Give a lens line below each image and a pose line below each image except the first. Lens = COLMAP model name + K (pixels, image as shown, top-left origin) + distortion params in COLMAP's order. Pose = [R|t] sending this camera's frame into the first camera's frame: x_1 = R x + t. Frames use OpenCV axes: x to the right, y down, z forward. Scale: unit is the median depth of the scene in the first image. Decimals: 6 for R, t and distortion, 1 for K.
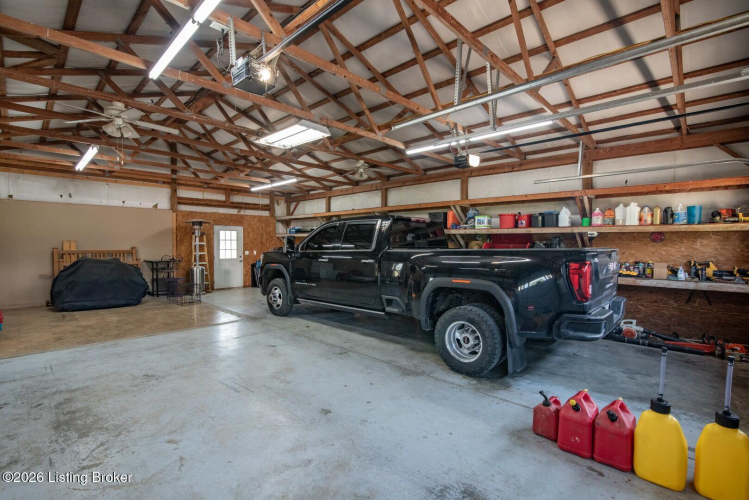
lens RADIAL K [[360.1, 0, 371.7], [0, 360.1, 248.8], [0, 0, 1]] dist [-0.016600, 0.001434]
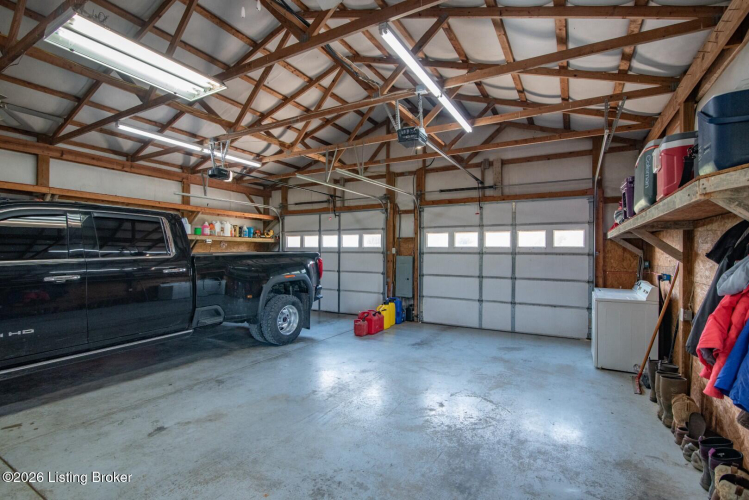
lens RADIAL K [[360.1, 0, 370.6], [0, 360.1, 251.6], [0, 0, 1]] dist [-0.016600, 0.001434]
pose [[-0.270081, -0.006791, 0.962814, -0.961129], [0.005945, 0.999944, 0.008721, -0.012257], [-0.962819, 0.008079, -0.270026, 0.884657]]
